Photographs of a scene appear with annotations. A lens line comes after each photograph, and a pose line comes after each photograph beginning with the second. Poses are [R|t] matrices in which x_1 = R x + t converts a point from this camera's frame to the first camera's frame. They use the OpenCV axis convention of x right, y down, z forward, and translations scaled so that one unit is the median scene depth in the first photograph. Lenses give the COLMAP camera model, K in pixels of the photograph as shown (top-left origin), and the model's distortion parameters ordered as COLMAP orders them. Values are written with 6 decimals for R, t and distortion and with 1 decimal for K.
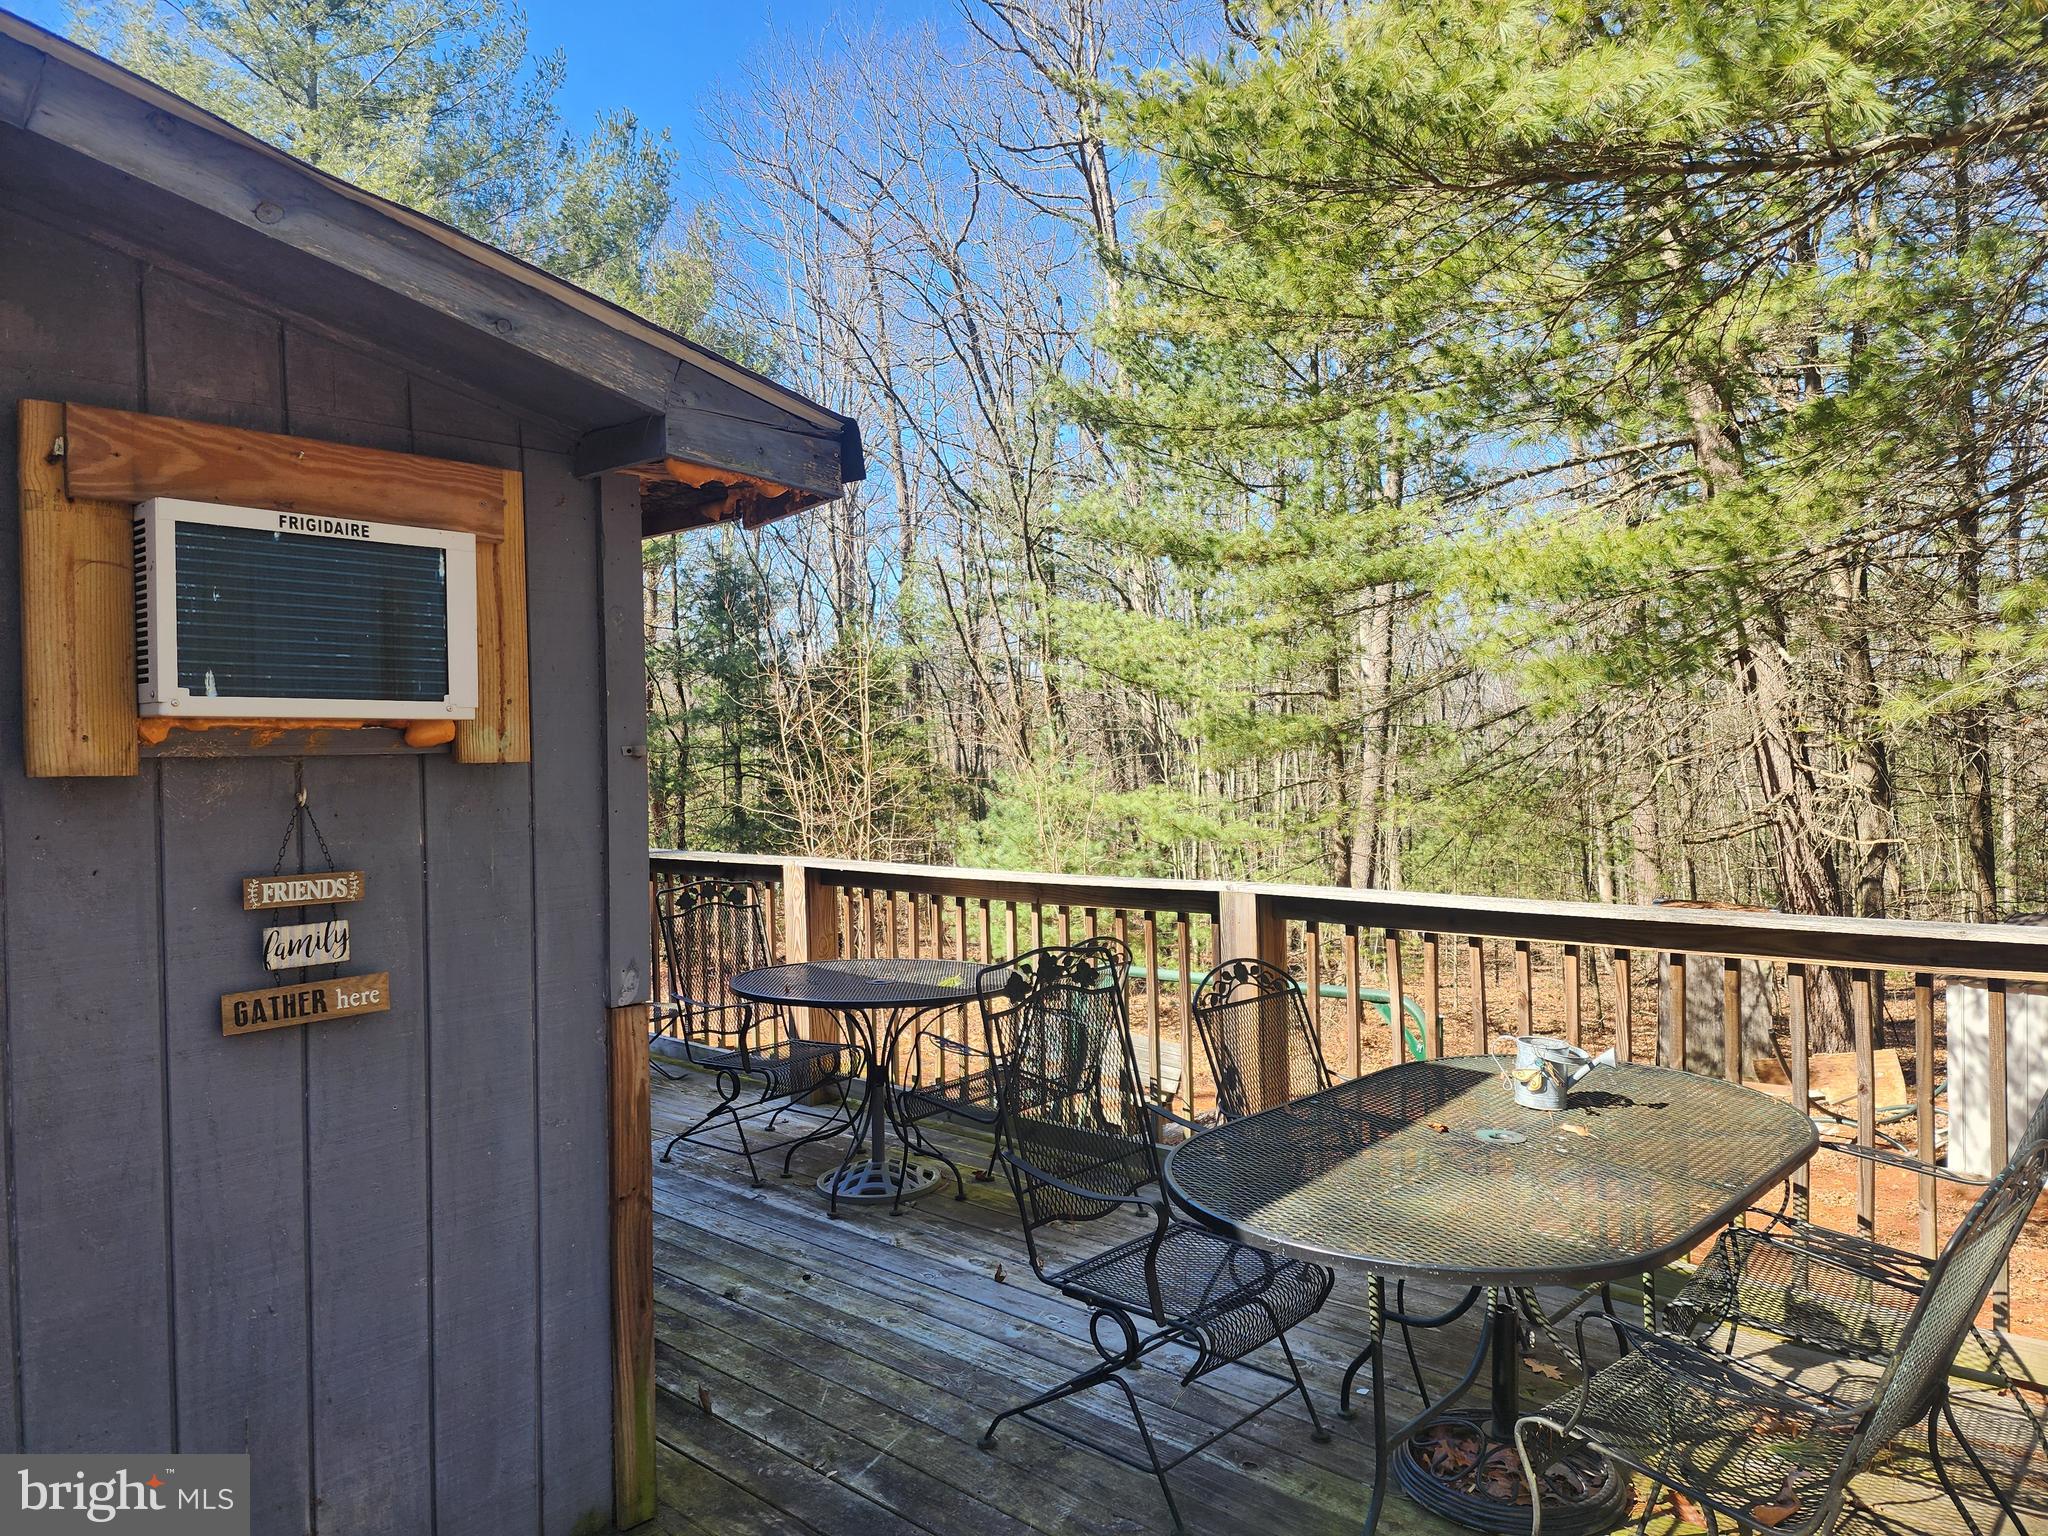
lens RADIAL K [[1383.2, 0, 1024.0], [0, 1383.2, 768.0], [0, 0, 1]] dist [0.123270, -0.105971]
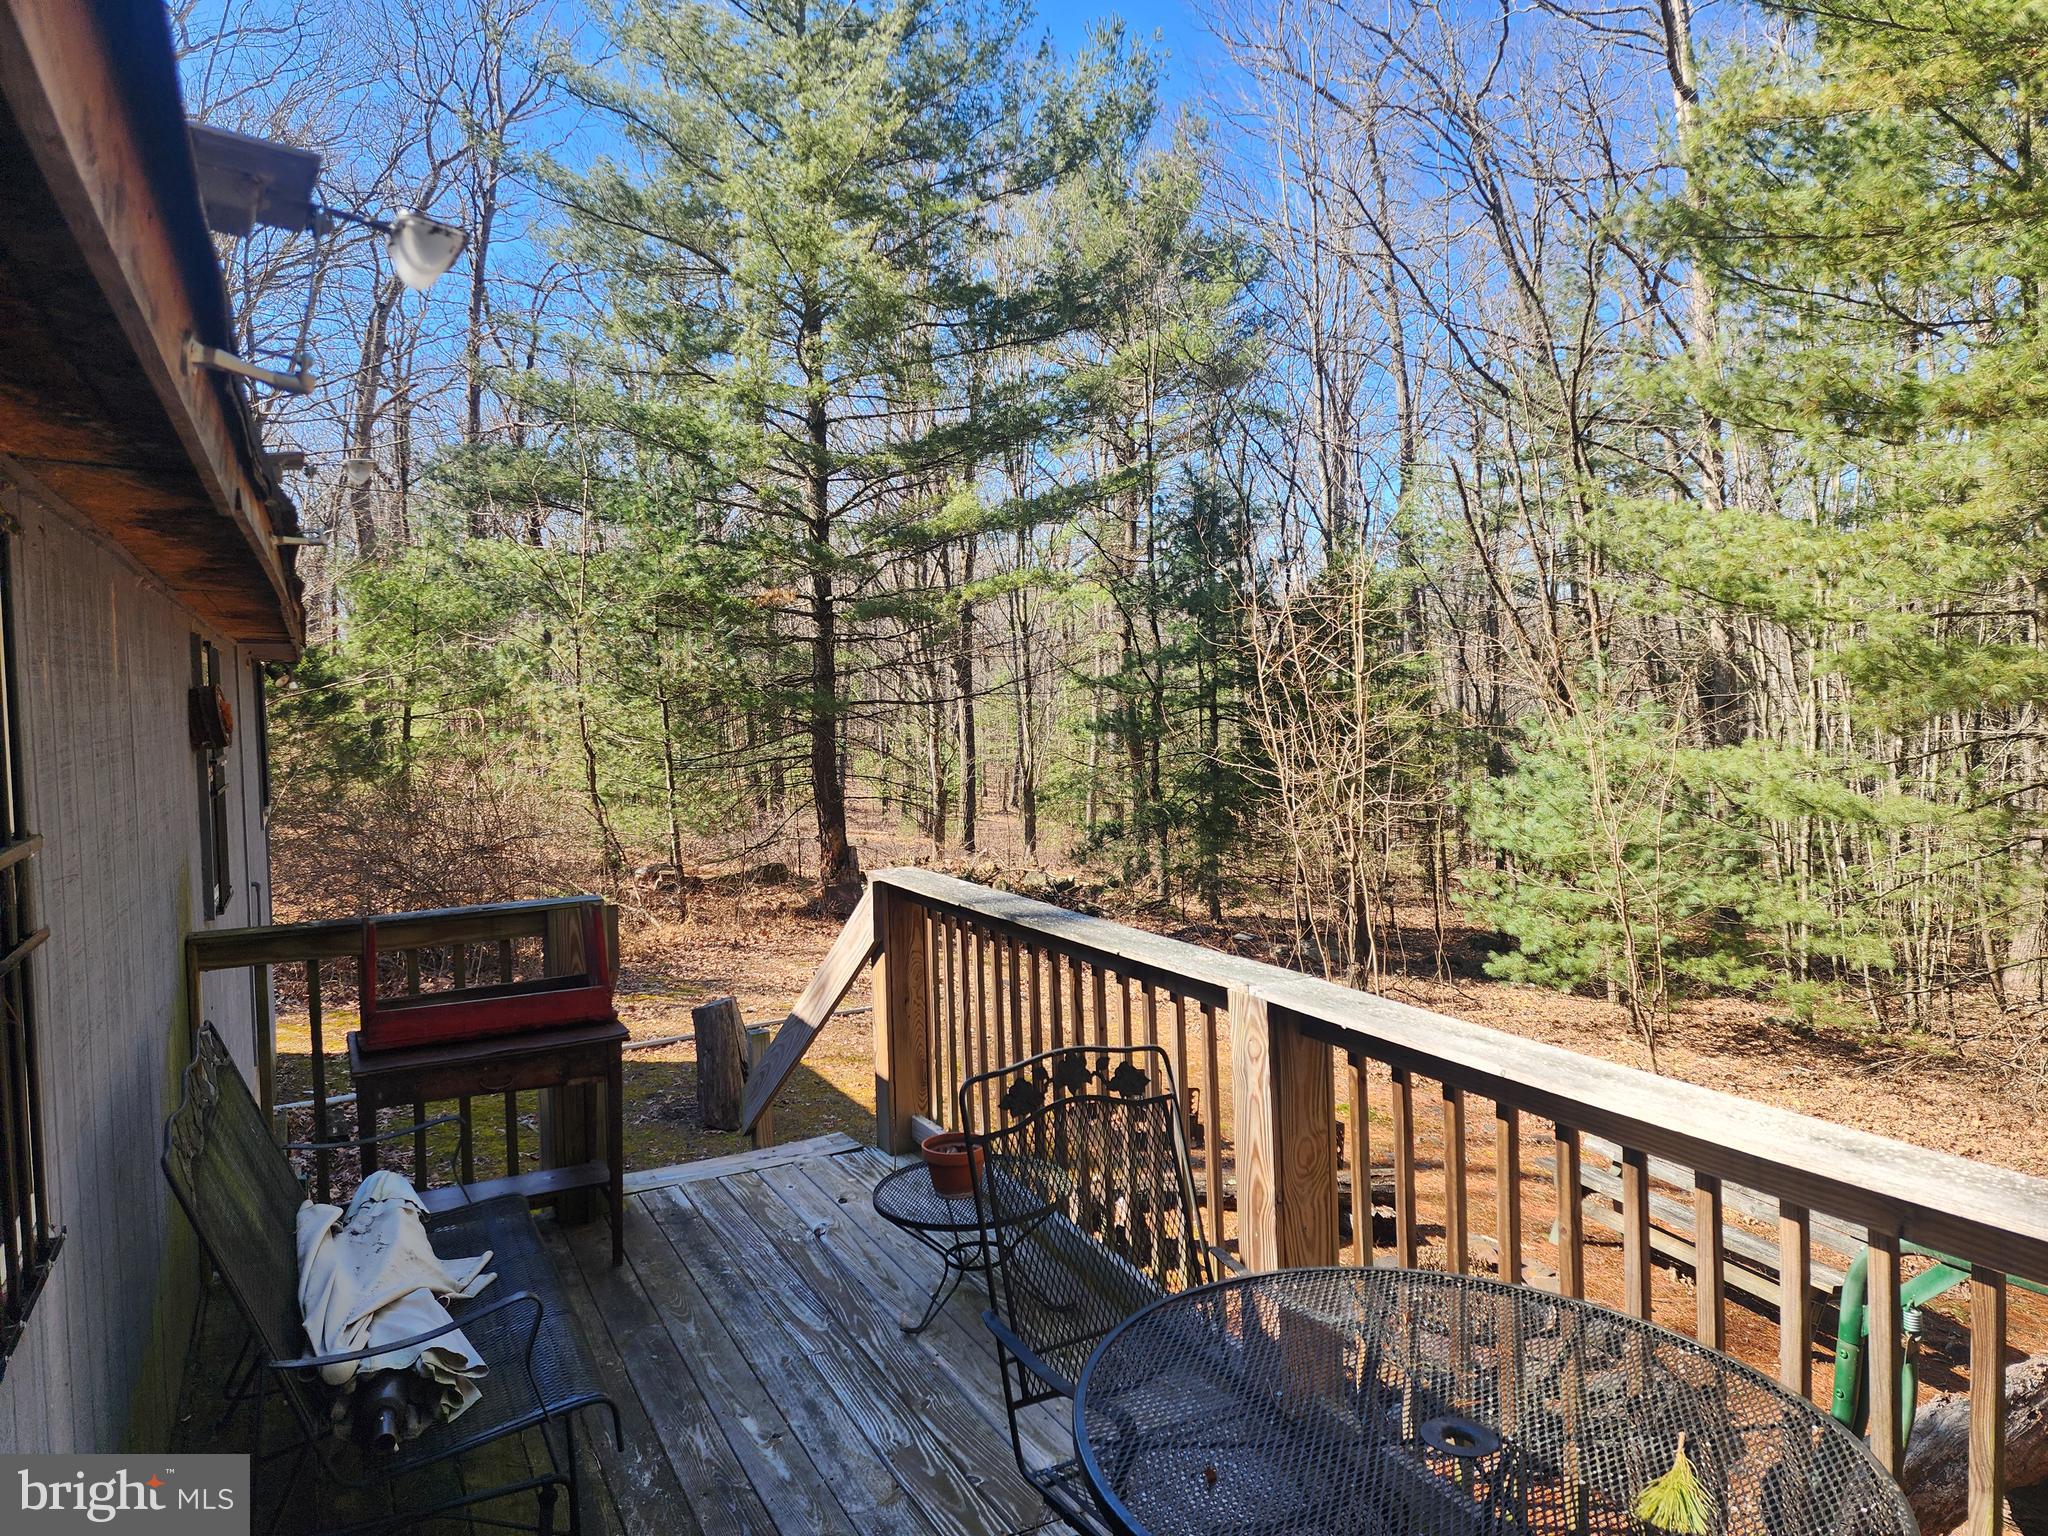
lens RADIAL K [[1354.5, 0, 991.1], [0, 1354.5, 789.6], [0, 0, 1]] dist [0.084432, -0.099411]
pose [[0.931776, 0.020022, -0.362480, -0.017191], [0.004761, 0.997718, 0.067347, -0.010056], [0.363001, -0.064478, 0.929555, 0.117958]]
